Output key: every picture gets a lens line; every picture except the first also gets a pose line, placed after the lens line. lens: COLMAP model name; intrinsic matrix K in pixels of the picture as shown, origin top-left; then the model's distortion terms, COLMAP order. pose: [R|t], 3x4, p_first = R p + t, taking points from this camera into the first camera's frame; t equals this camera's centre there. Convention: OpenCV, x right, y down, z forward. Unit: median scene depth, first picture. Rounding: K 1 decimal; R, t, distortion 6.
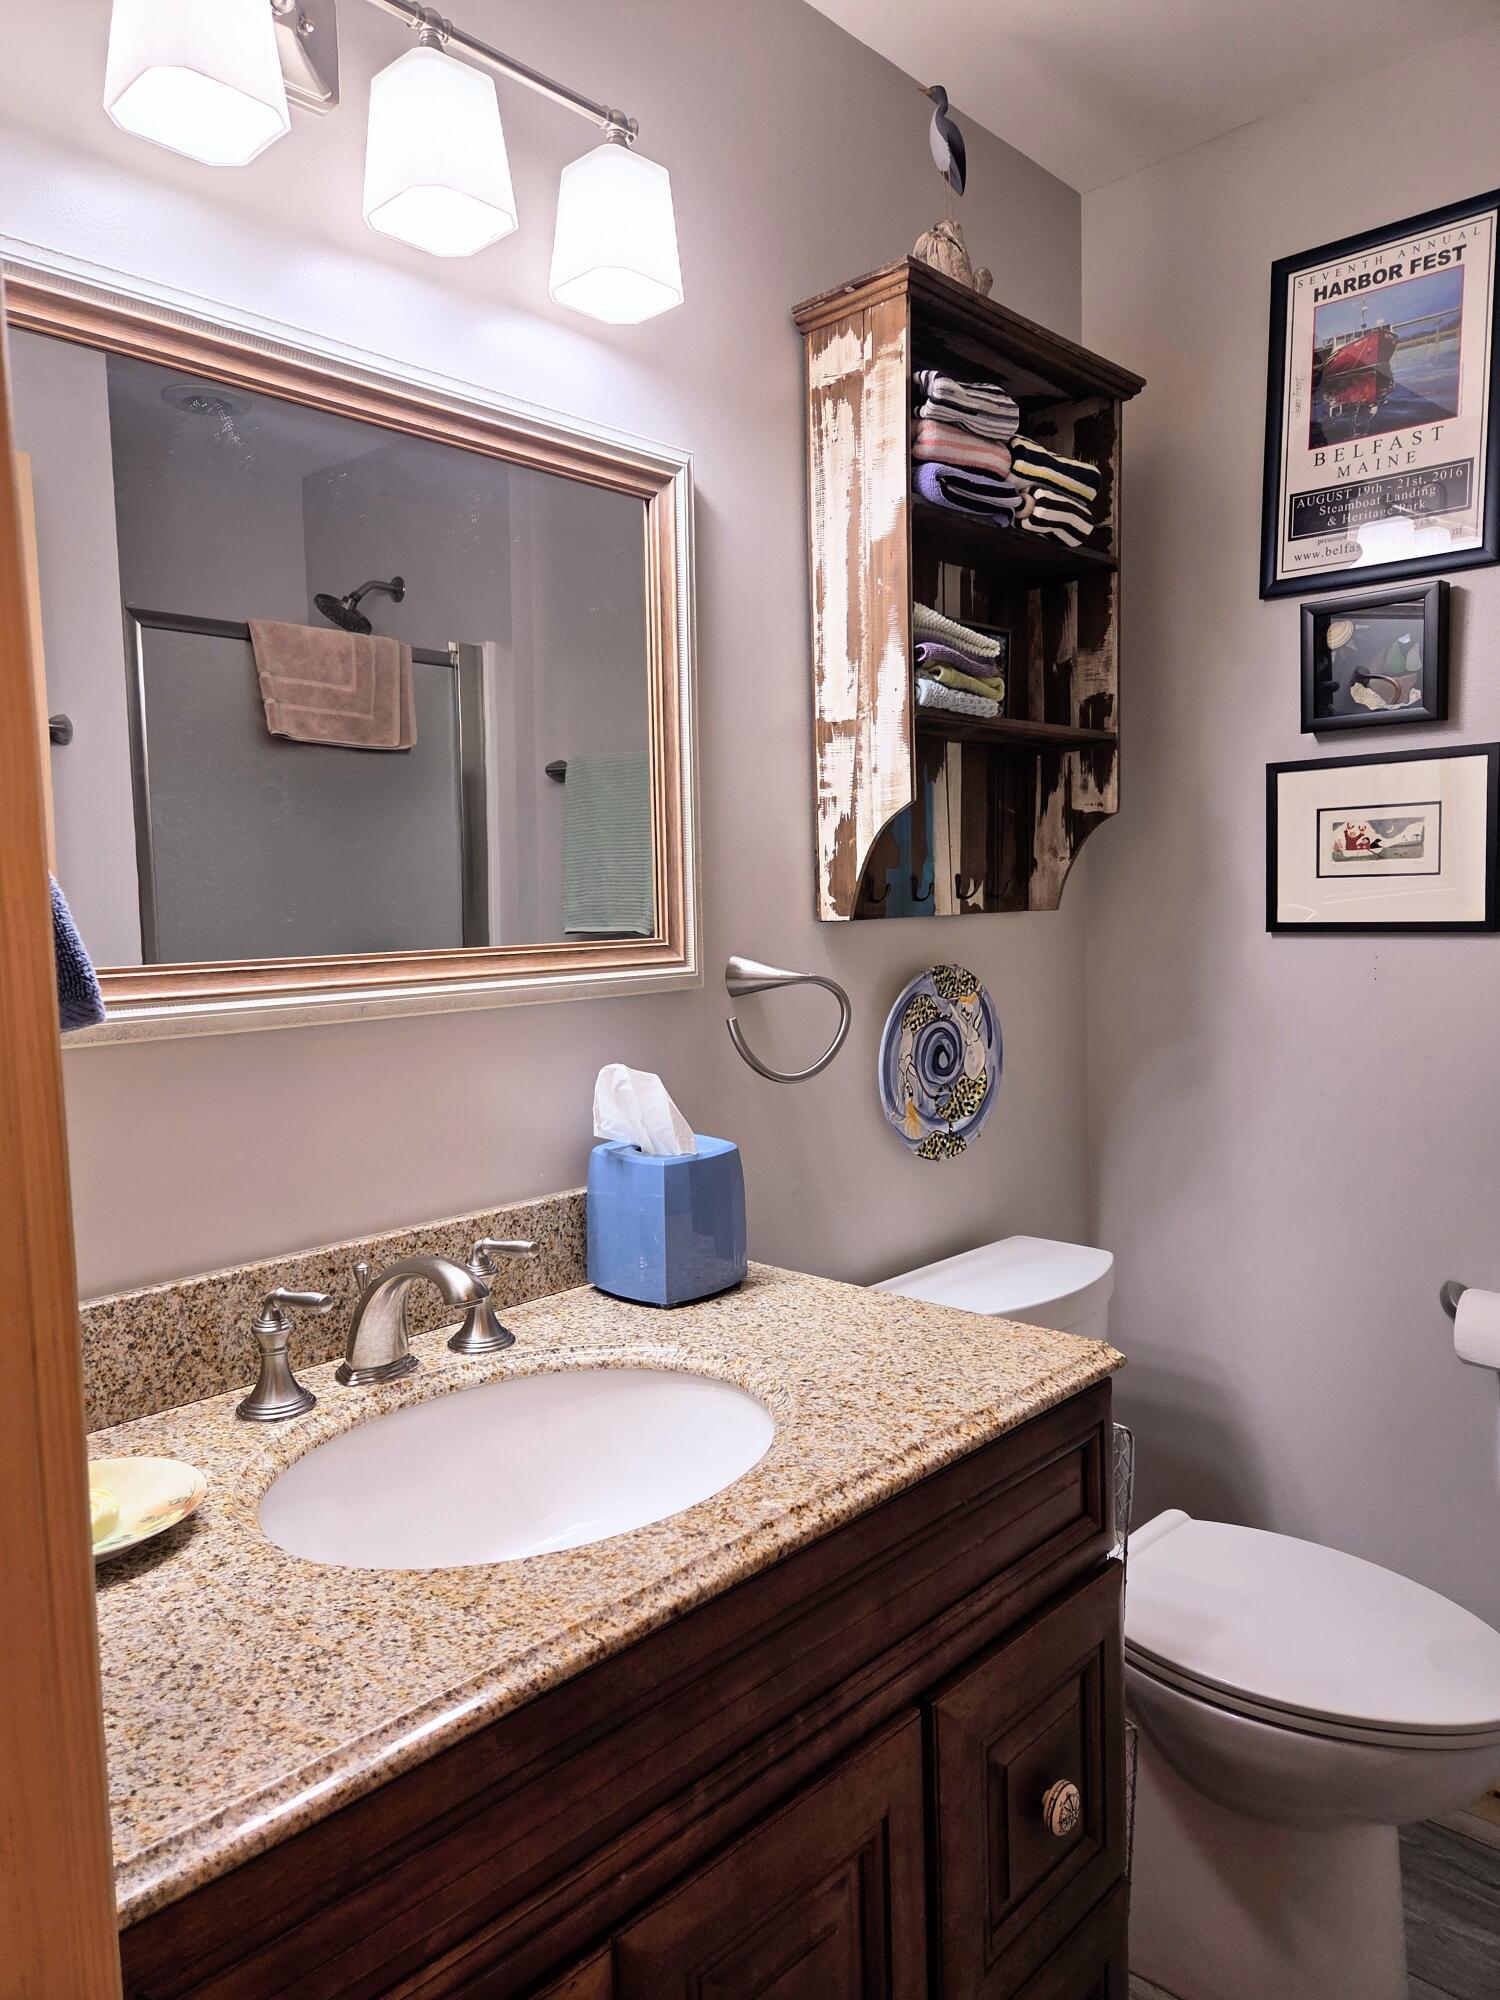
lens RADIAL K [[1341.8, 0, 750.0], [0, 1341.8, 1000.0], [0, 0, 1]] dist [0.076641, -0.066157]
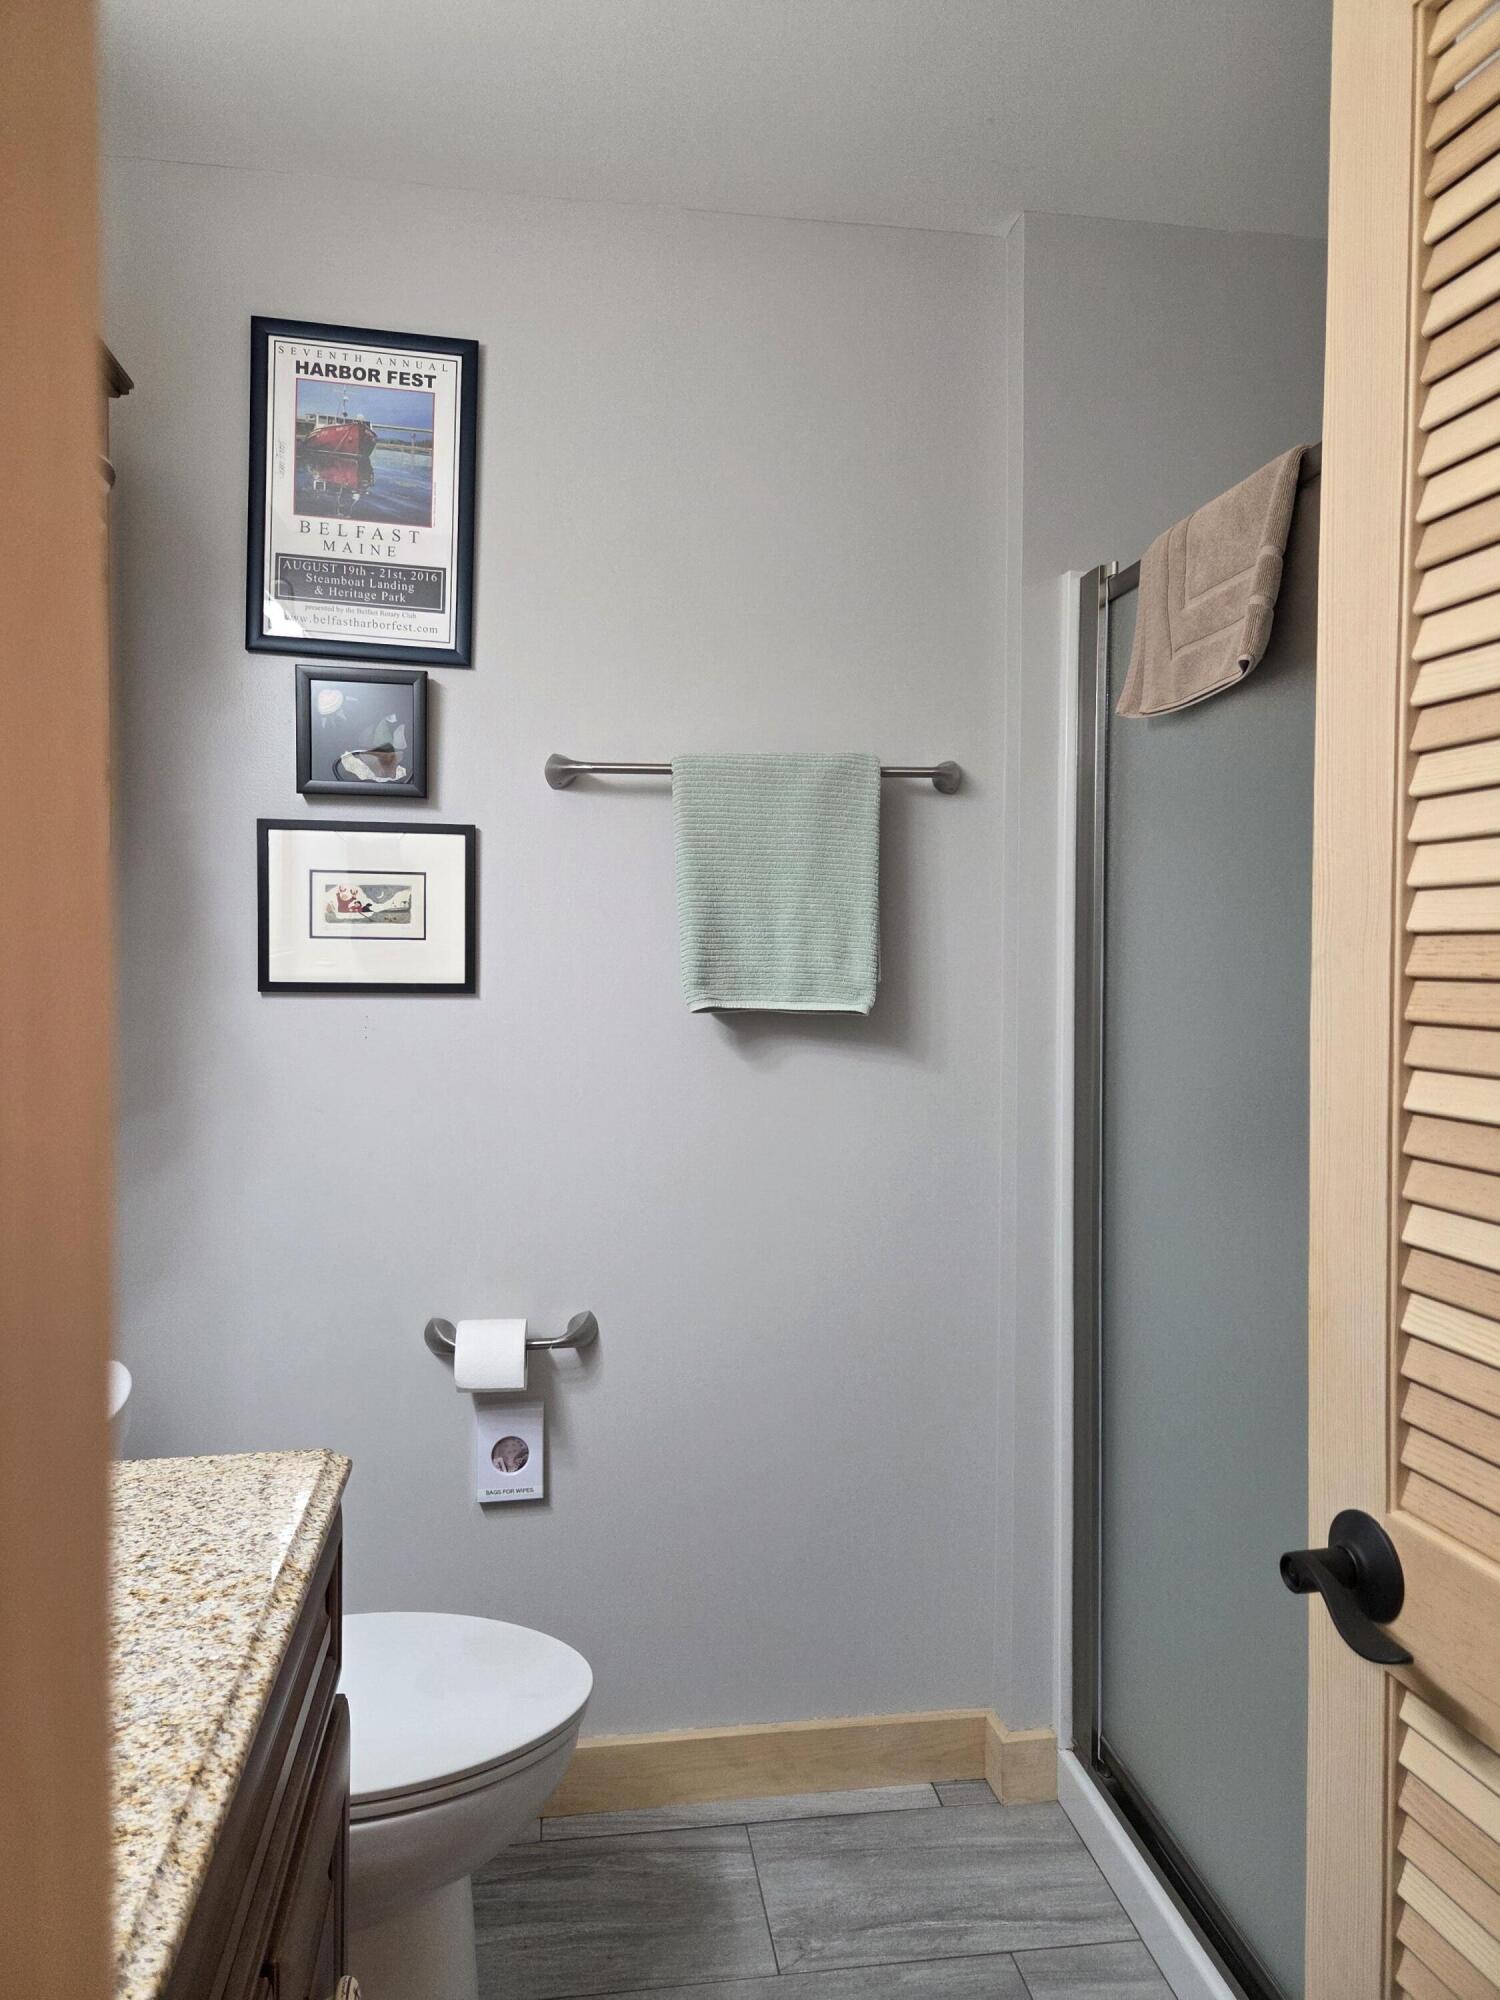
lens RADIAL K [[1329.7, 0, 751.4], [0, 1329.7, 992.1], [0, 0, 1]] dist [0.058660, -0.057452]
pose [[0.604889, 0.009850, 0.796249, -0.177538], [0.035163, 0.998618, -0.039066, -0.000274], [-0.795533, 0.051630, 0.603706, 0.155124]]
